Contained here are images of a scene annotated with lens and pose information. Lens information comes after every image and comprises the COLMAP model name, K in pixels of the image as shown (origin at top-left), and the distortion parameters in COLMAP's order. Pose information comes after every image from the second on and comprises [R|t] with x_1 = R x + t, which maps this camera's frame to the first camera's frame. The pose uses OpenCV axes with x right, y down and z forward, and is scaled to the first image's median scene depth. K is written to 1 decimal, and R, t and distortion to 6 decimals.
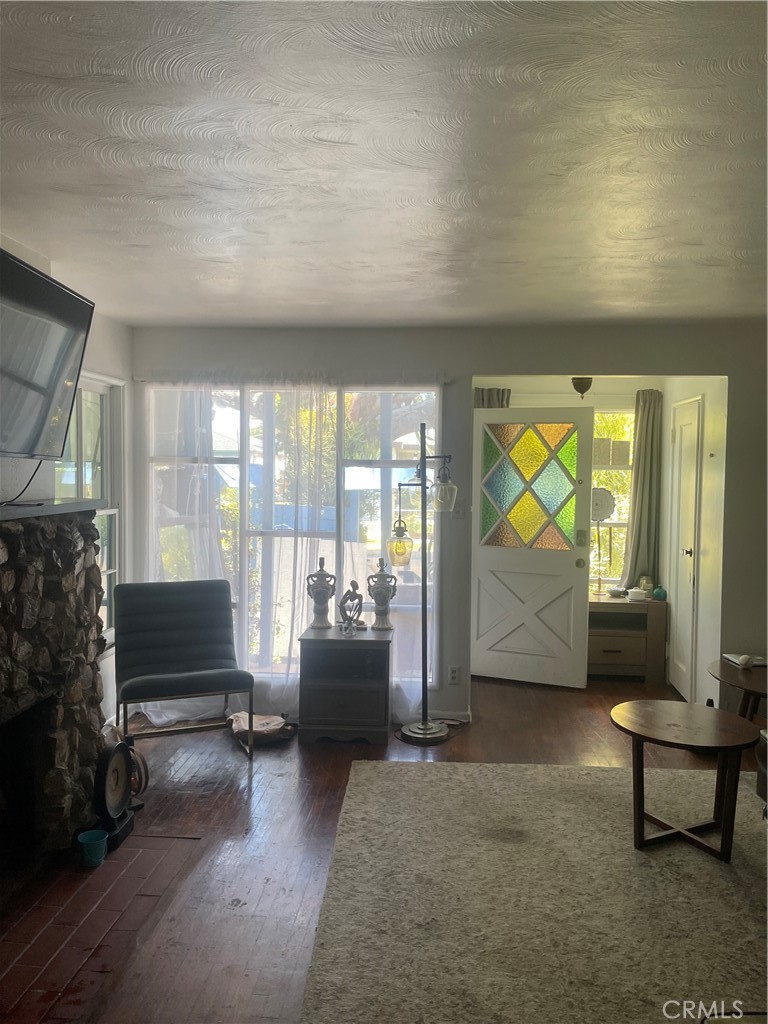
lens RADIAL K [[804.9, 0, 388.3], [0, 804.9, 509.6], [0, 0, 1]] dist [0.092495, -0.136228]
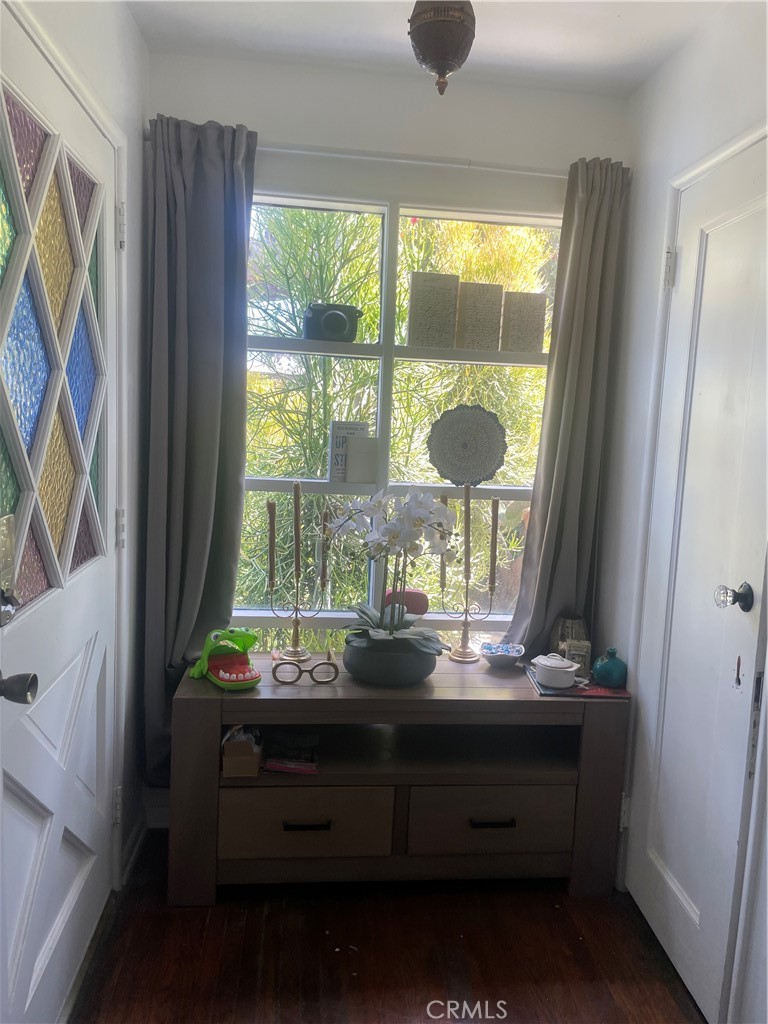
lens RADIAL K [[804.9, 0, 388.3], [0, 804.9, 509.6], [0, 0, 1]] dist [0.092495, -0.136228]
pose [[0.982677, 0.011349, 0.184980, 0.145326], [-0.025505, 0.996908, 0.074327, -0.003074], [-0.183565, -0.077757, 0.979927, 0.608346]]
